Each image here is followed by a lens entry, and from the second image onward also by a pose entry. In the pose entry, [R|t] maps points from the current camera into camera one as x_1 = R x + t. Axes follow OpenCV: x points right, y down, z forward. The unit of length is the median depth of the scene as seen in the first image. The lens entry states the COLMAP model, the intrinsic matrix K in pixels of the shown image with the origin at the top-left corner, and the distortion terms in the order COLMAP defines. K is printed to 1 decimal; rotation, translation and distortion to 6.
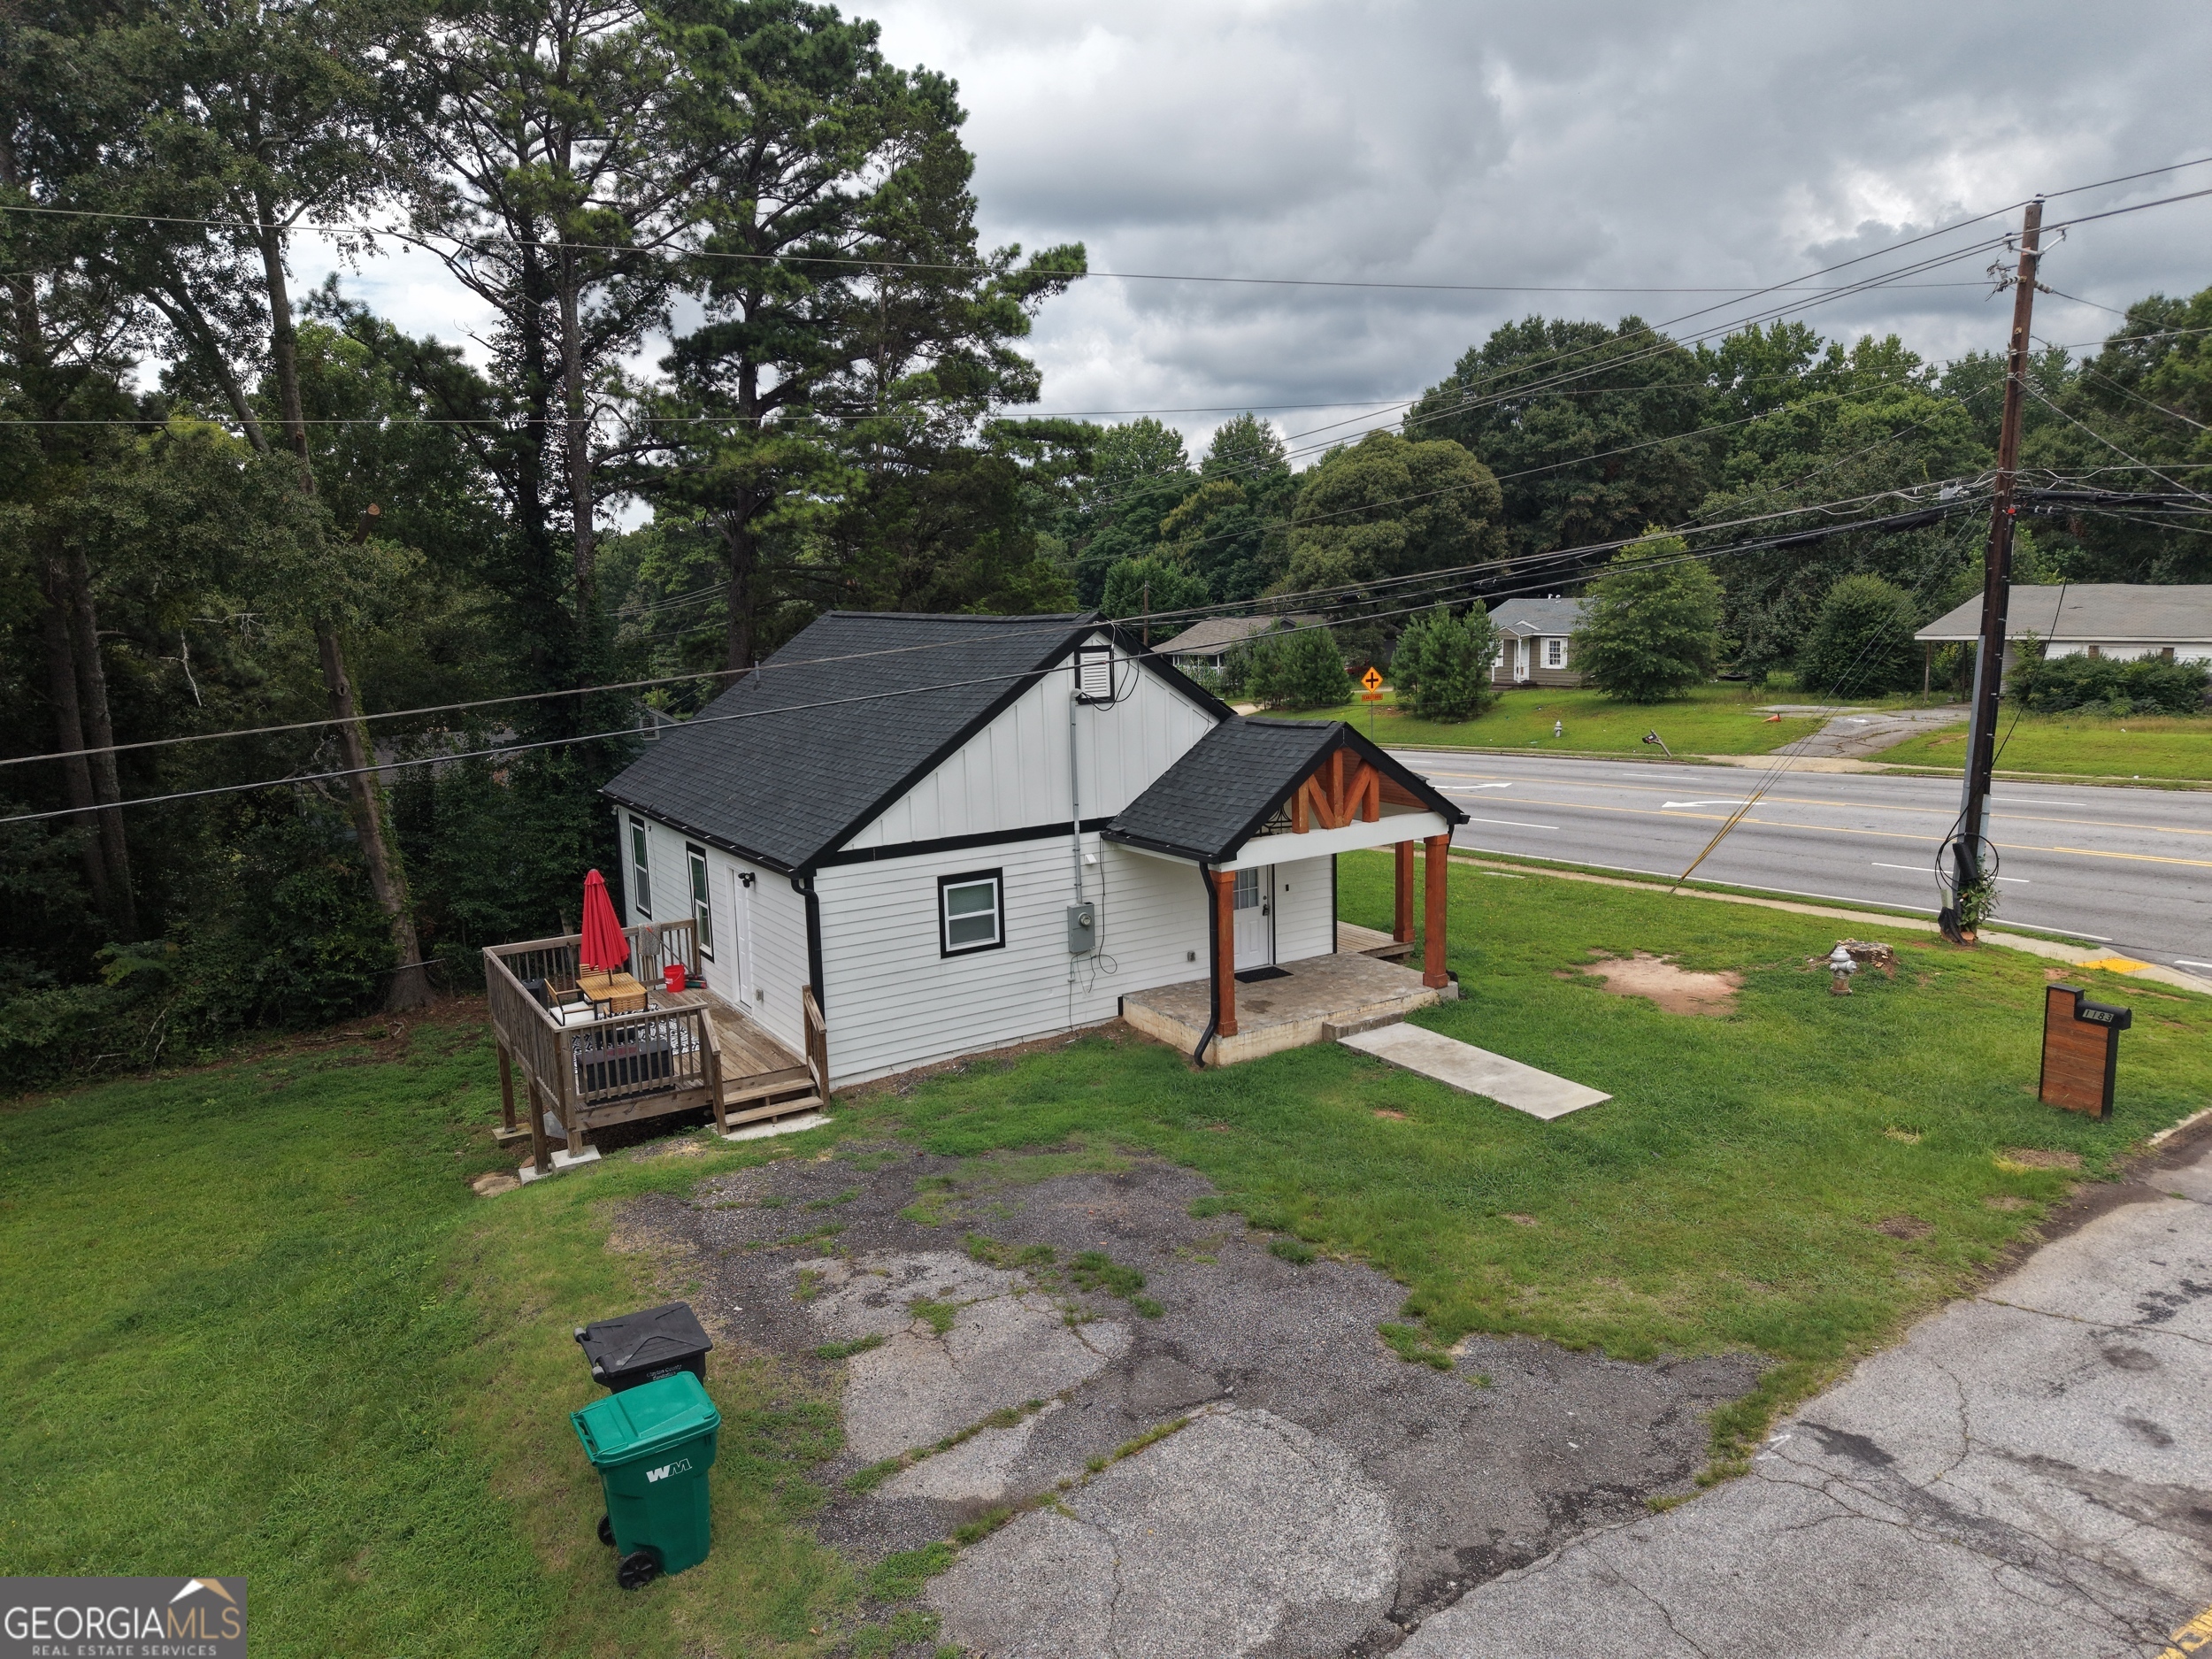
lens RADIAL K [[1475.6, 0, 1106.0], [0, 1475.6, 829.5], [0, 0, 1]] dist [0.027303, -0.026059]
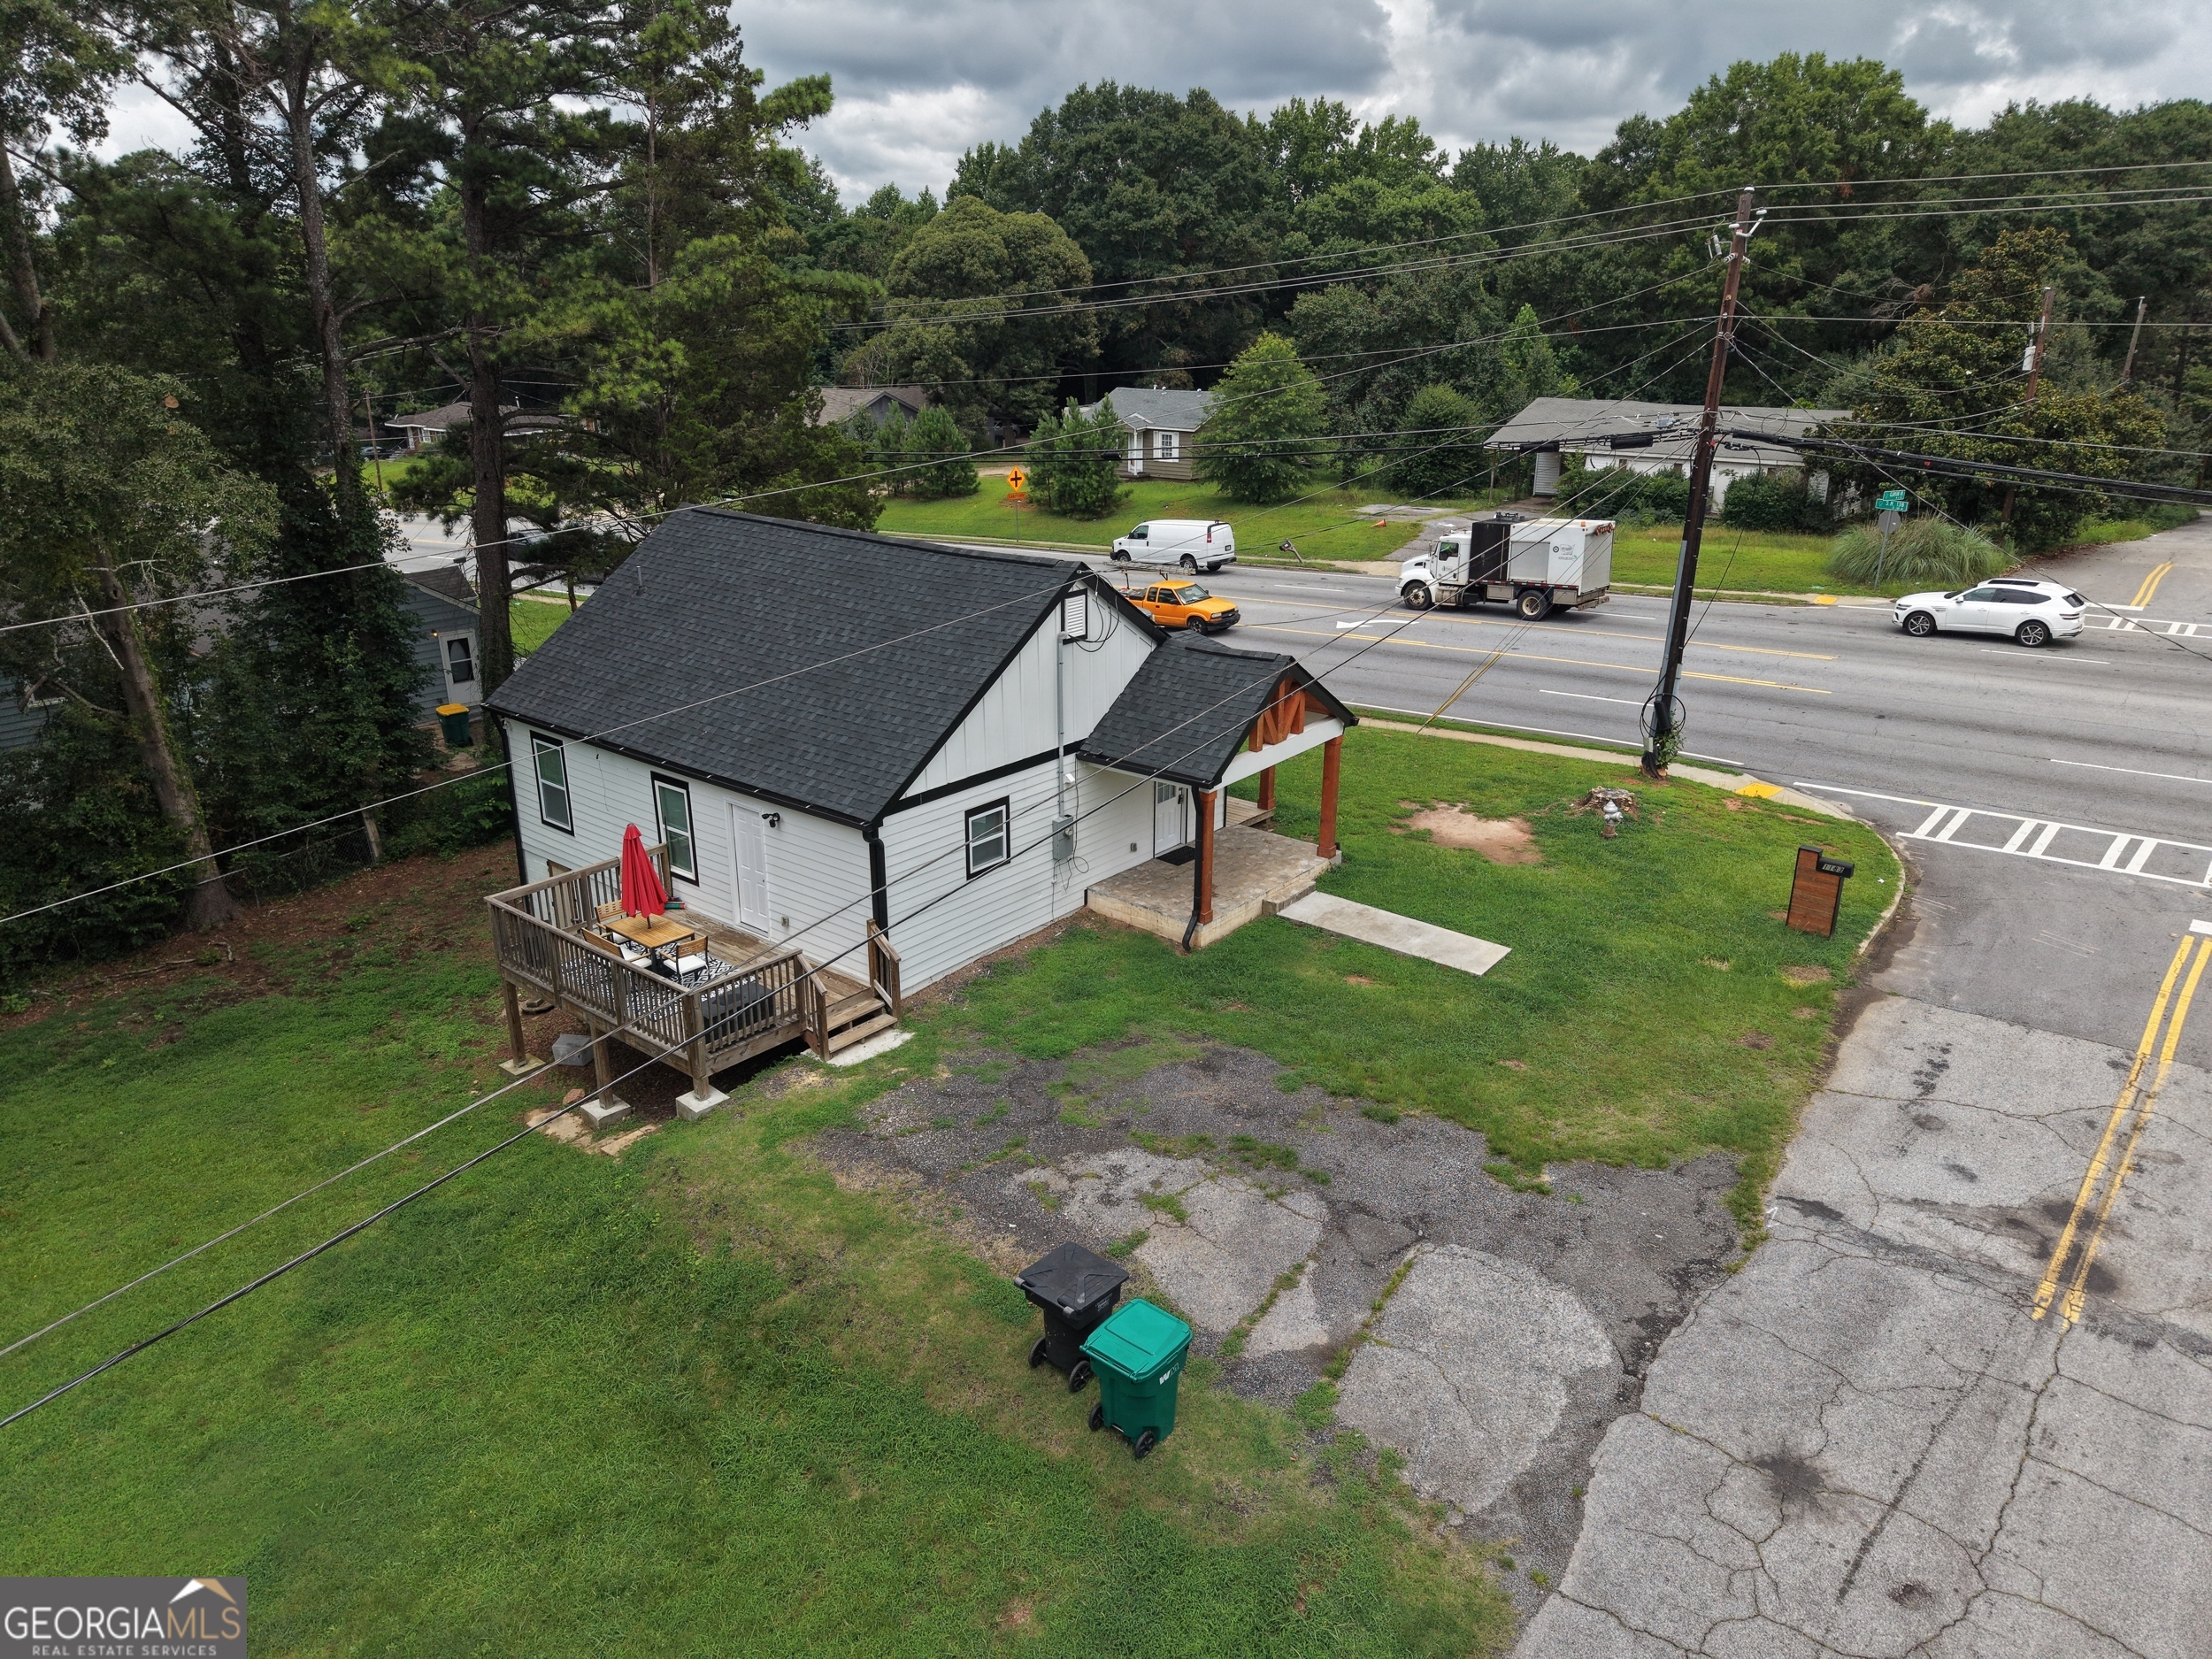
lens RADIAL K [[1472.1, 0, 1106.0], [0, 1472.1, 829.5], [0, 0, 1]] dist [0.044120, -0.057842]
pose [[0.947050, -0.079231, 0.311158, -0.346526], [0.023952, 0.983809, 0.177610, -0.144088], [-0.320192, -0.160752, 0.933614, -0.083057]]
